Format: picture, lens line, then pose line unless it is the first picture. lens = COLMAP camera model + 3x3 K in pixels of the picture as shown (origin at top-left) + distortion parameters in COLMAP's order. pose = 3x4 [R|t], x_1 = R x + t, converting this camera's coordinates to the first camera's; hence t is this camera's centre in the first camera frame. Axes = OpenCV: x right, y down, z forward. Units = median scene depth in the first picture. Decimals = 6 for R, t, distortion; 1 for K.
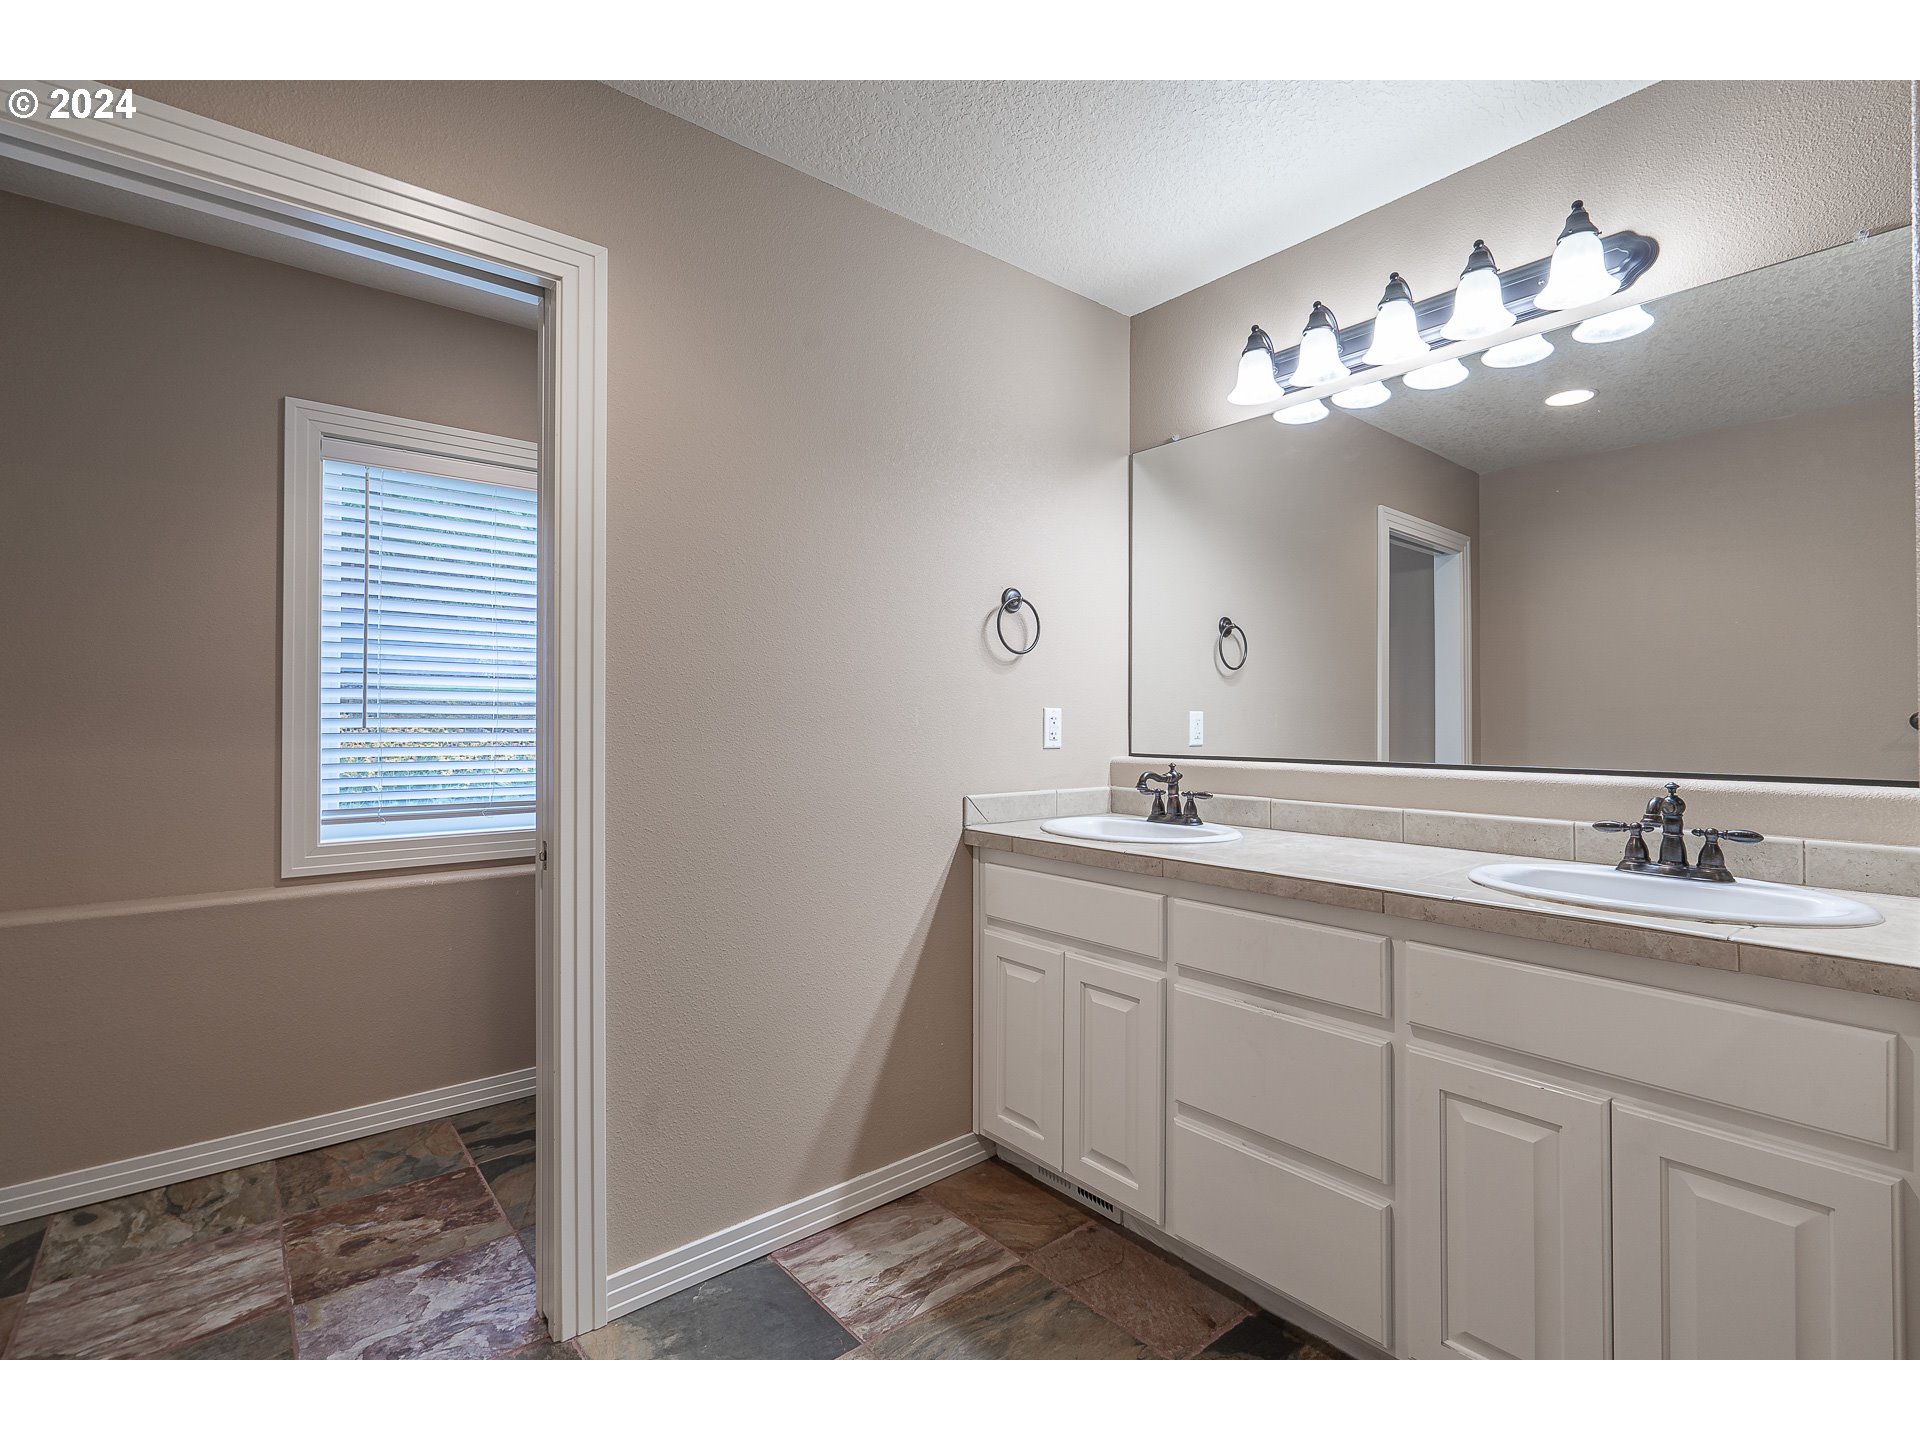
lens RADIAL K [[881.0, 0, 959.1], [0, 881.0, 717.2], [0, 0, 1]] dist [-0.005365, 0.000648]
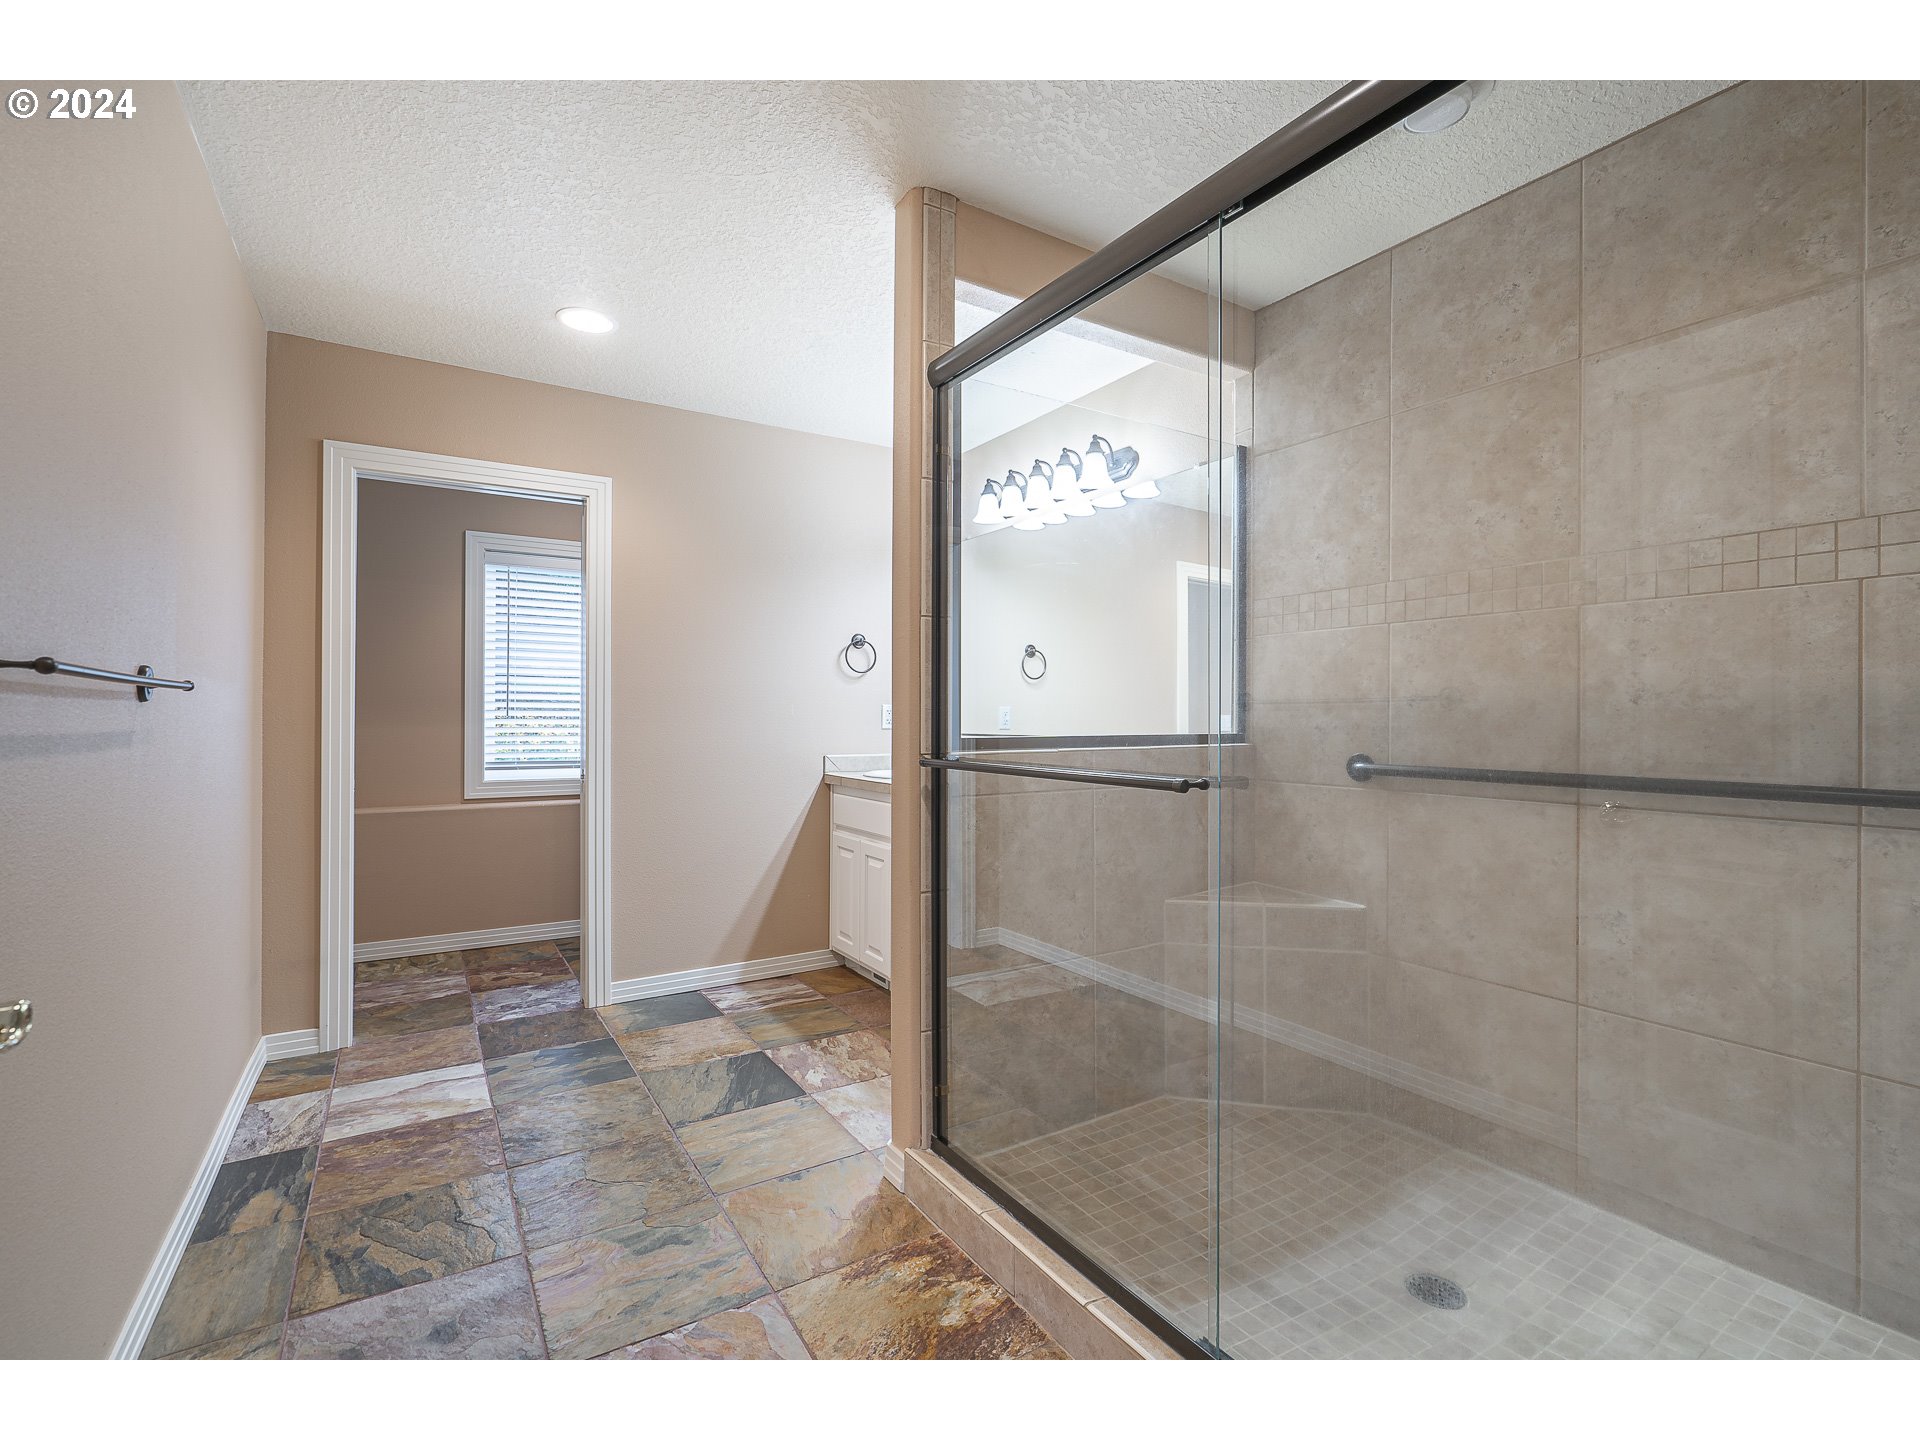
lens RADIAL K [[881.0, 0, 962.1], [0, 881.0, 721.0], [0, 0, 1]] dist [-0.005365, 0.000648]
pose [[0.990599, 0.004192, -0.136735, 0.559821], [-0.003098, 0.999961, 0.008210, 0.007821], [0.136764, -0.007710, 0.990574, -0.744730]]
